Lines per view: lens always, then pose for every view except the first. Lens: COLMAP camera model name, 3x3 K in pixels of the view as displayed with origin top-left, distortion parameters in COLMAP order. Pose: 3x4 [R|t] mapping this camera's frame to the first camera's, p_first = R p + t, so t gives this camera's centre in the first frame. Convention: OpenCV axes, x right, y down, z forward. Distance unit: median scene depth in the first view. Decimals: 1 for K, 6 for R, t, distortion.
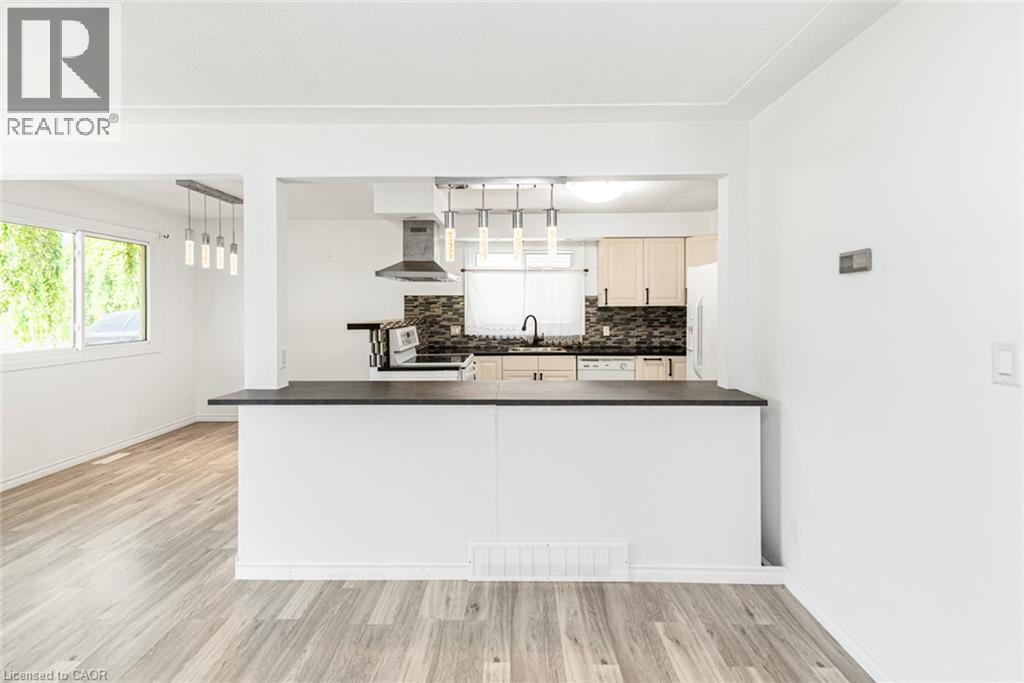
lens RADIAL K [[473.8, 0, 509.4], [0, 473.8, 309.0], [0, 0, 1]] dist [0.010230, 0.000003]
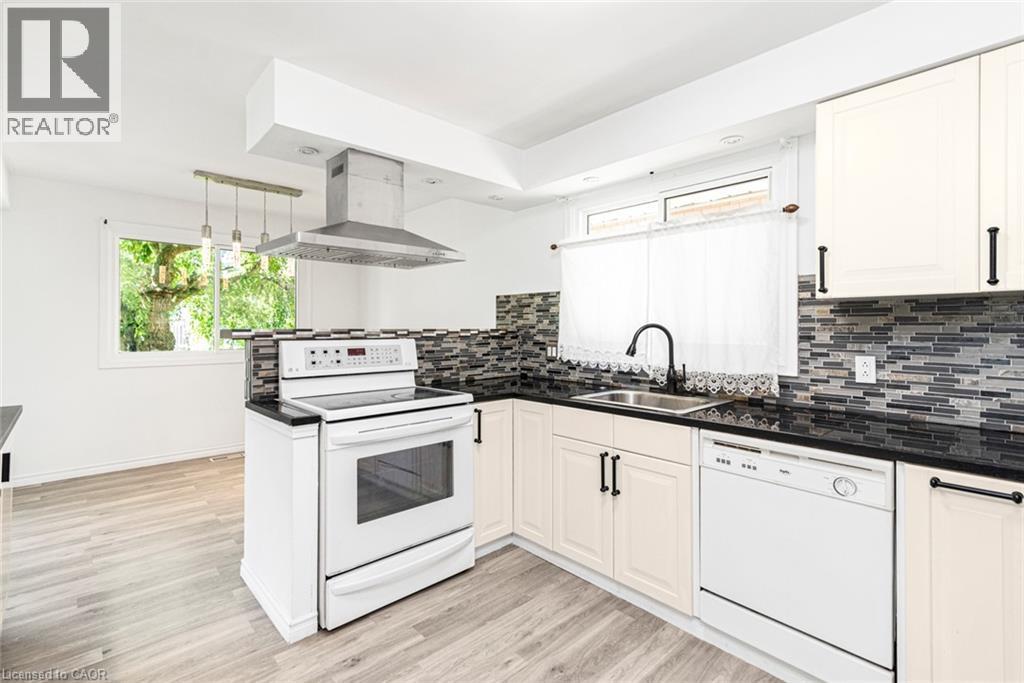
lens RADIAL K [[473.6, 0, 515.7], [0, 473.6, 324.3], [0, 0, 1]] dist [0.013827, -0.000032]
pose [[0.690619, -0.000503, -0.723218, 0.295109], [-0.008416, 0.999926, -0.008732, 0.018442], [0.723170, 0.012117, 0.690564, 0.587485]]
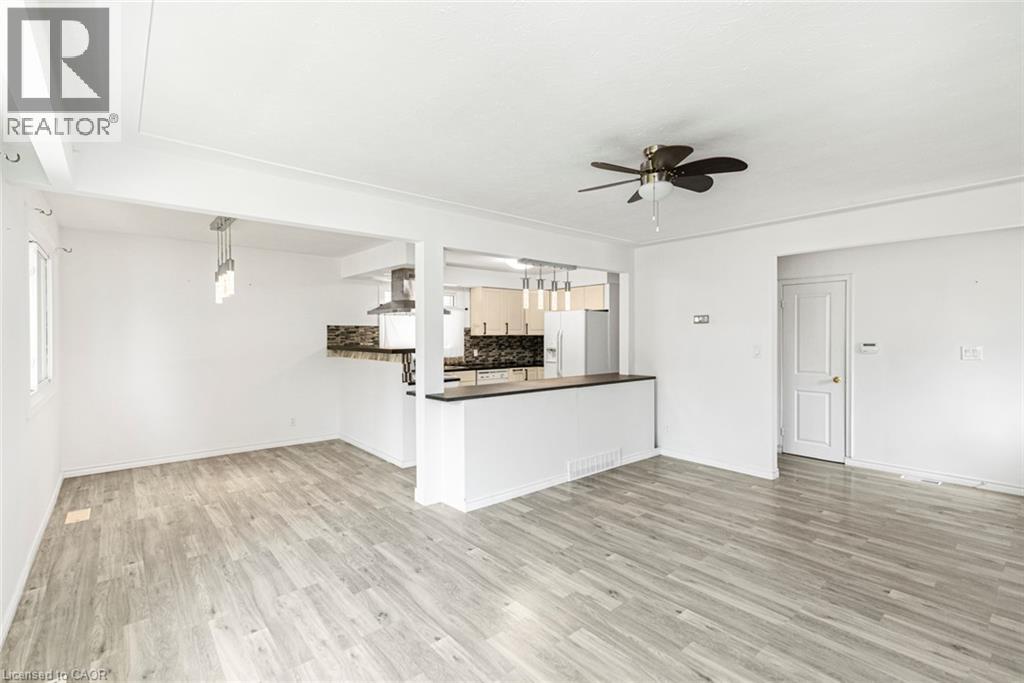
lens RADIAL K [[464.0, 0, 512.0], [0, 464.0, 341.5], [0, 0, 1]] dist [0.011889, -0.000446]
pose [[0.751799, -0.008769, 0.659334, -0.642649], [0.002854, 0.999945, 0.010045, -0.000736], [-0.659386, -0.005670, 0.751783, -0.101155]]
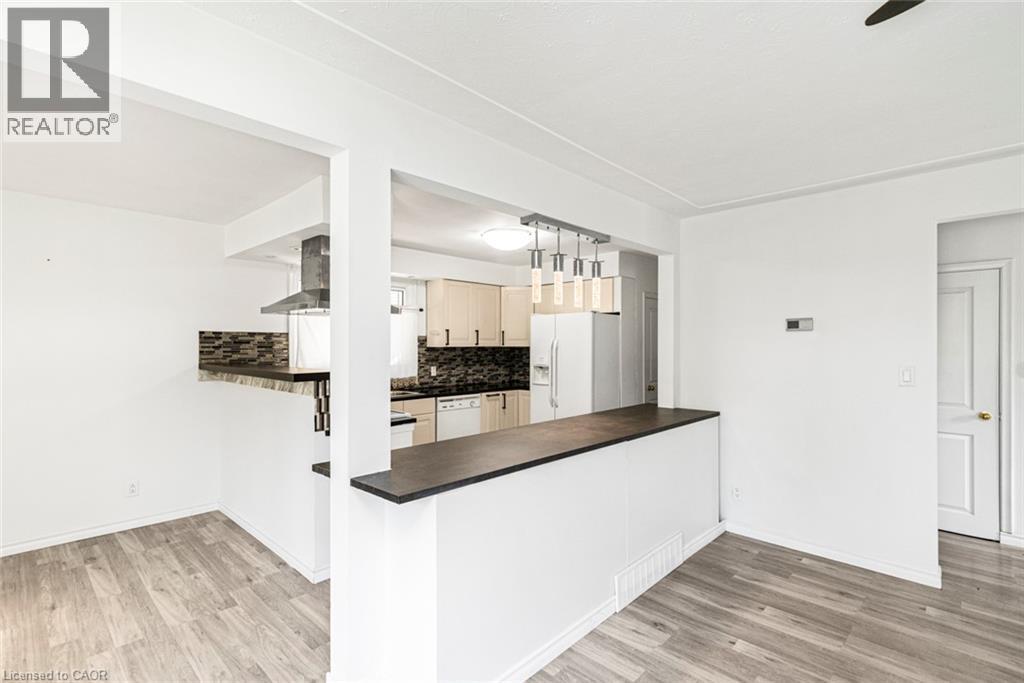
lens RADIAL K [[481.4, 0, 509.0], [0, 481.4, 344.8], [0, 0, 1]] dist [0.012825, -0.000455]
pose [[0.680765, 0.002250, 0.732499, -0.453513], [0.000114, 0.999995, -0.003177, -0.006677], [-0.732502, 0.002247, 0.680761, 0.196819]]
